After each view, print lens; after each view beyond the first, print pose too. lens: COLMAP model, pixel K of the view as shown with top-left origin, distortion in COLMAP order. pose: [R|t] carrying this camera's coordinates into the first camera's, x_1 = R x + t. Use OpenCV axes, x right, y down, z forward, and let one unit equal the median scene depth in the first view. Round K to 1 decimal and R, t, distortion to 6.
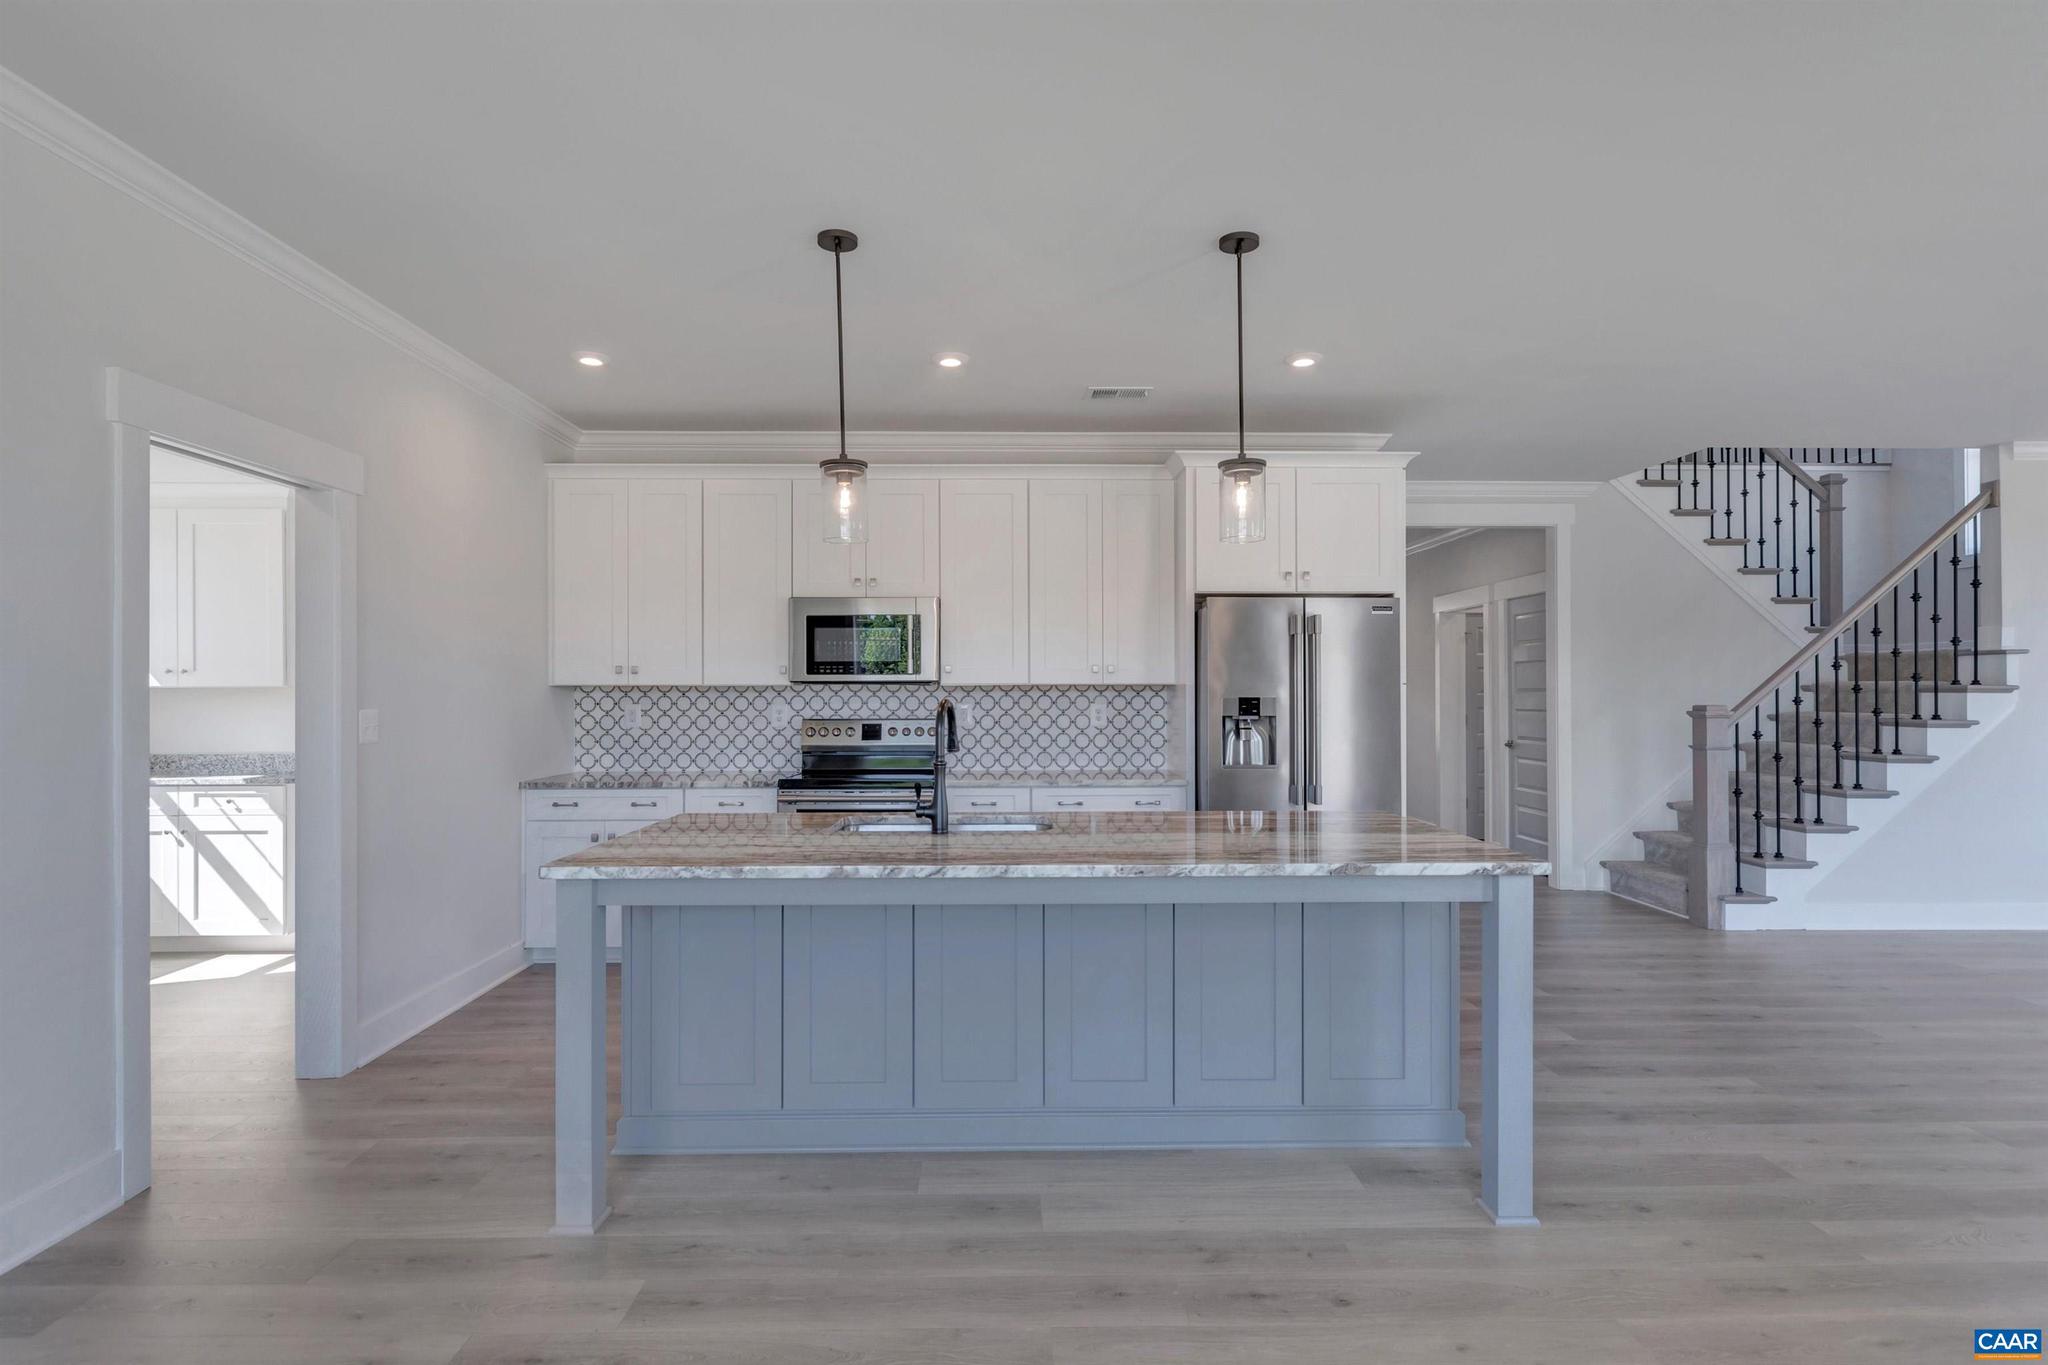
lens RADIAL K [[1018.6, 0, 1023.7], [0, 1018.6, 691.3], [0, 0, 1]] dist [-0.002217, -0.000193]
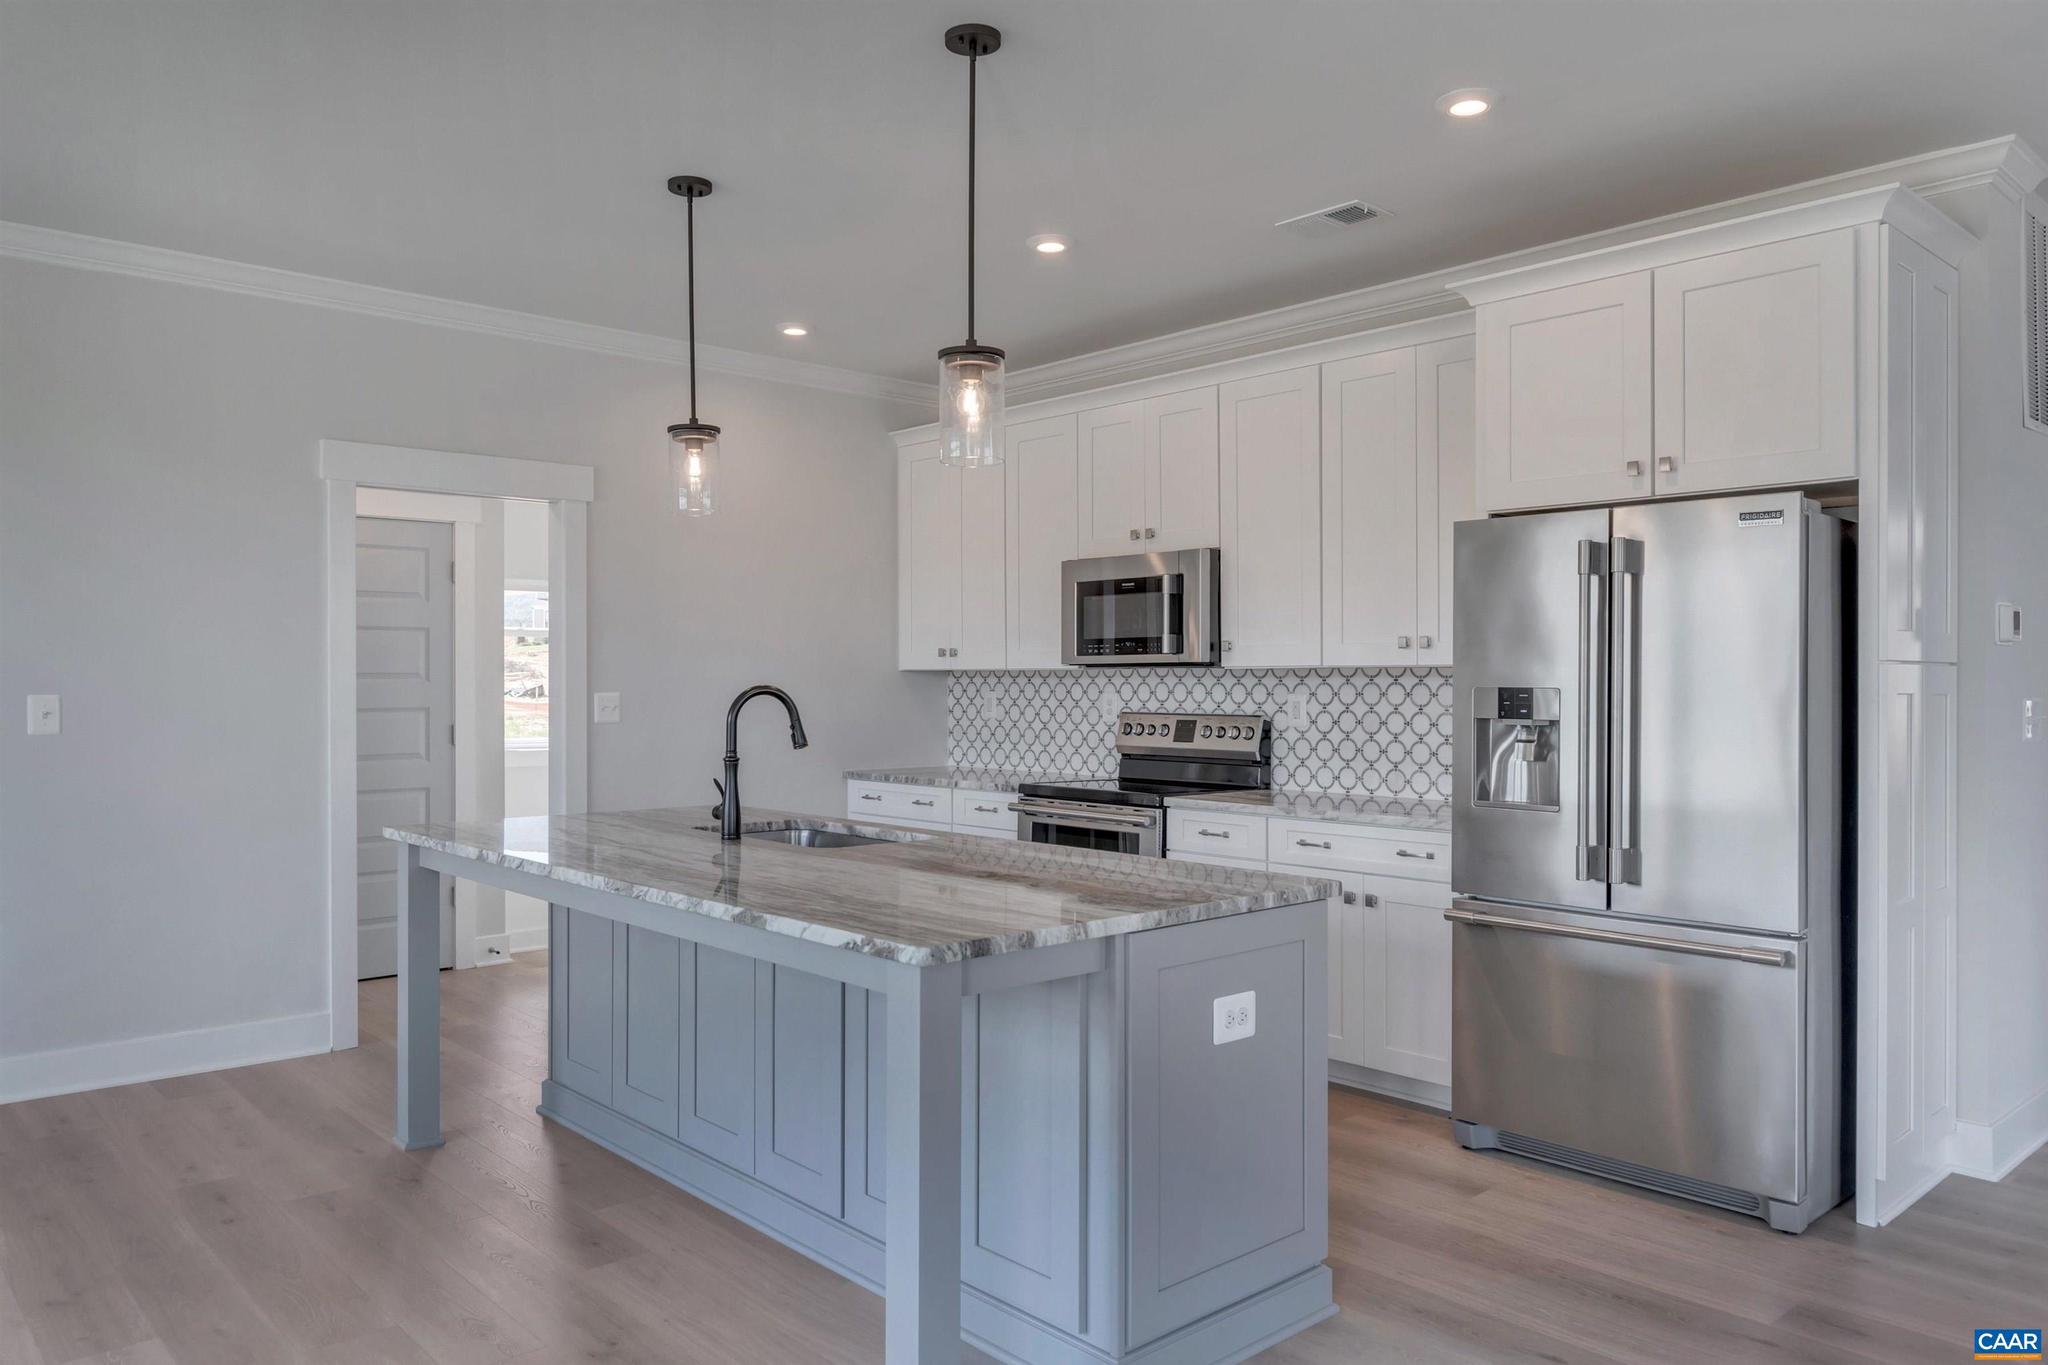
lens RADIAL K [[1436.3, 0, 1024.0], [0, 1436.3, 682.5], [0, 0, 1]] dist [-0.000325, -0.000803]
pose [[0.659485, 0.003541, -0.751710, 0.567964], [-0.000607, 0.999991, 0.004178, -0.000169], [0.751718, -0.002299, 0.659481, 0.211429]]
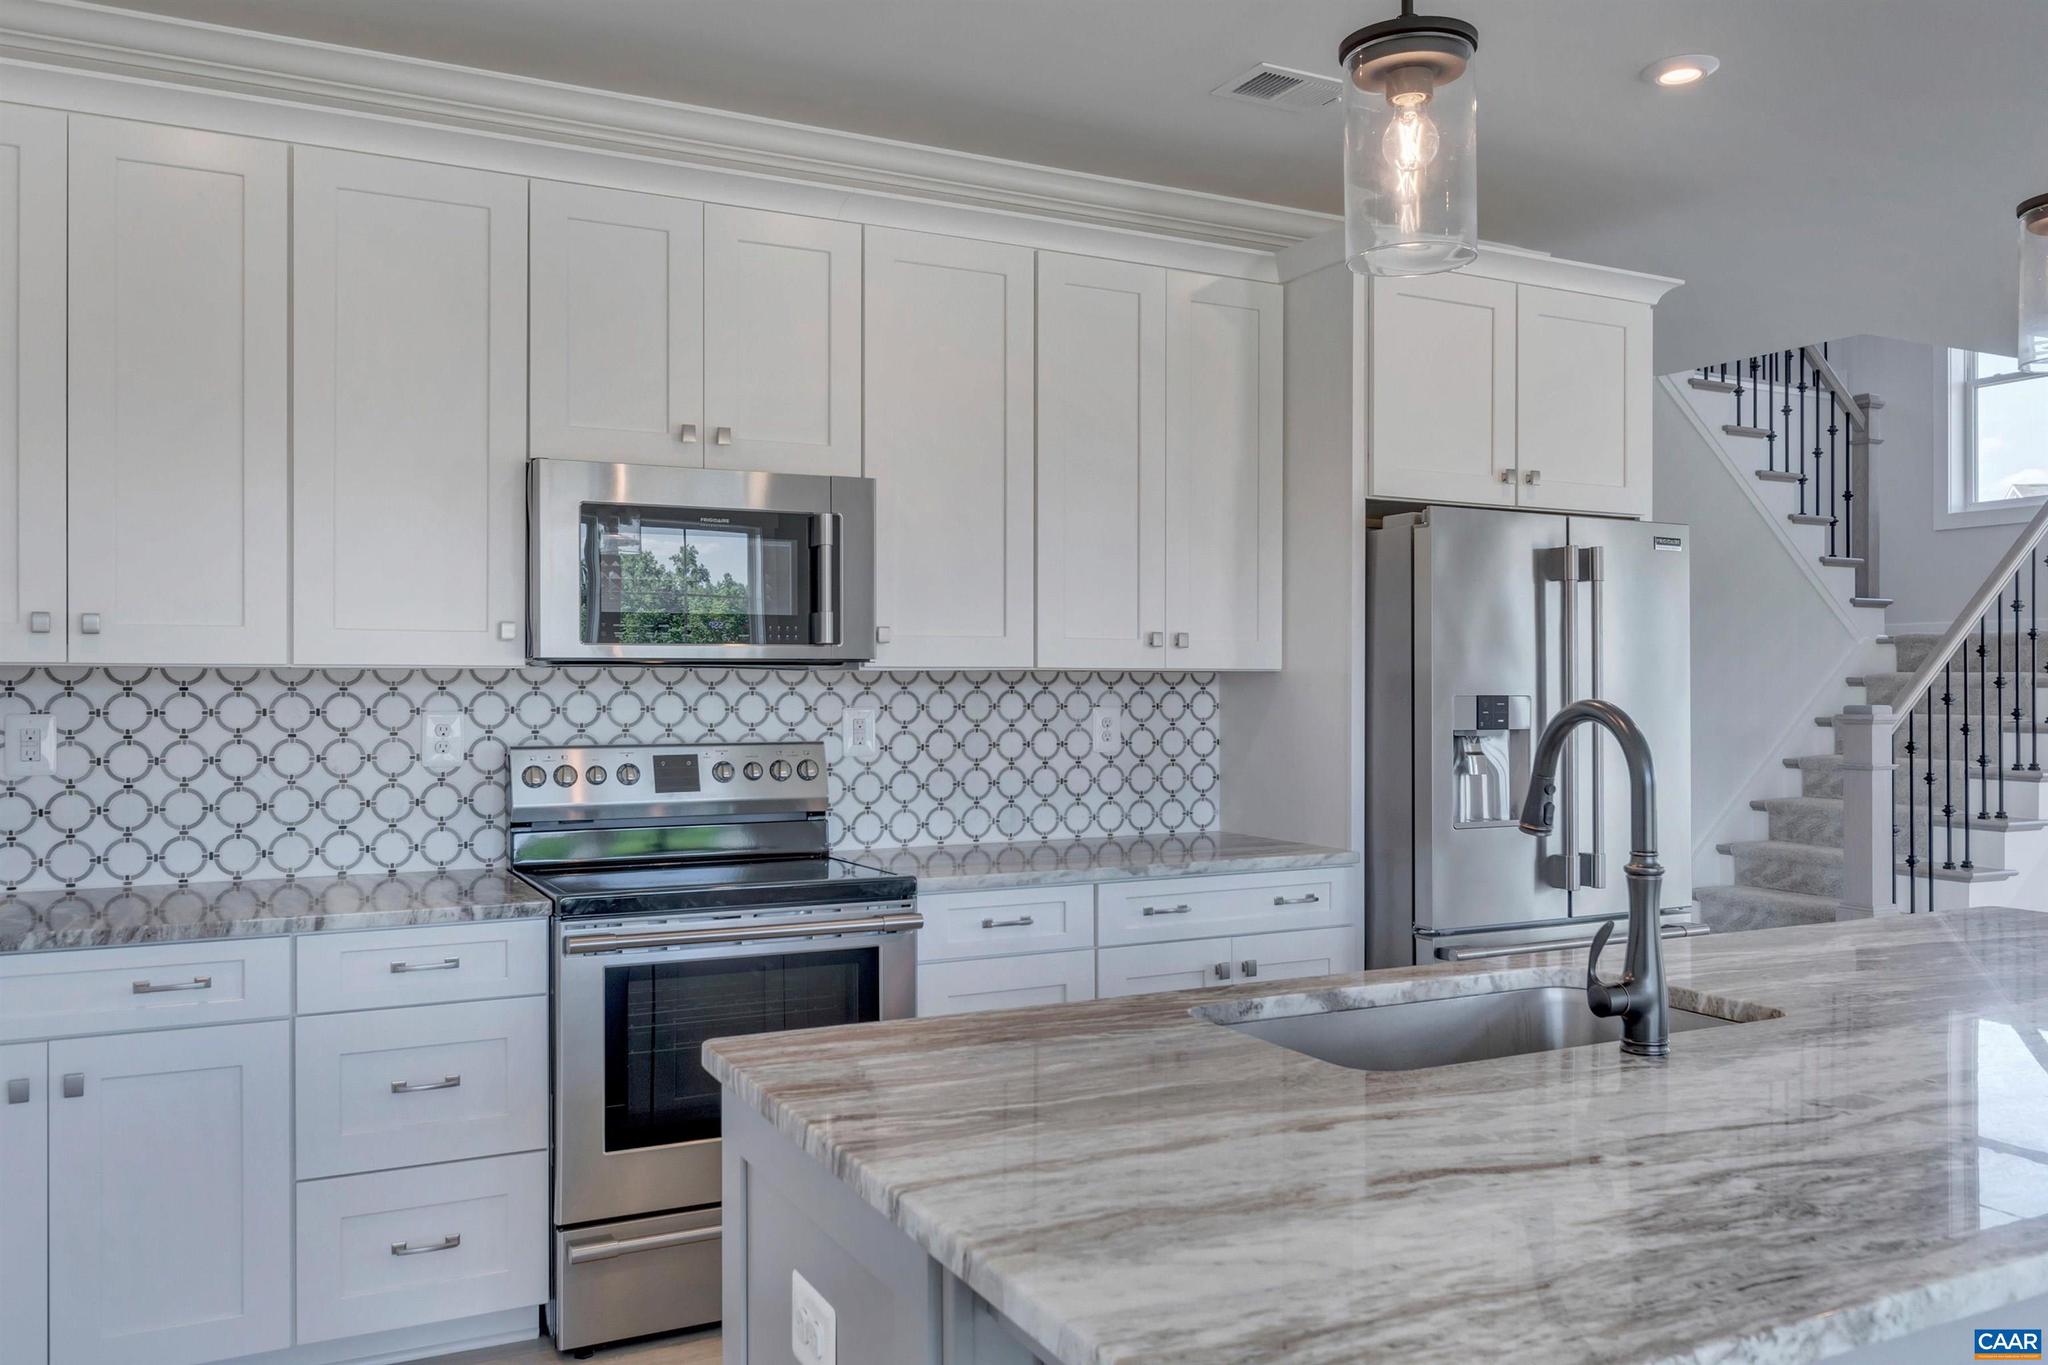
lens RADIAL K [[1530.0, 0, 1057.6], [0, 1530.0, 684.6], [0, 0, 1]] dist [0.007821, 0.000635]
pose [[0.902464, 0.001788, 0.430762, -0.287583], [-0.001390, 0.999998, -0.001237, 0.001429], [-0.430763, 0.000518, 0.902465, 0.316946]]
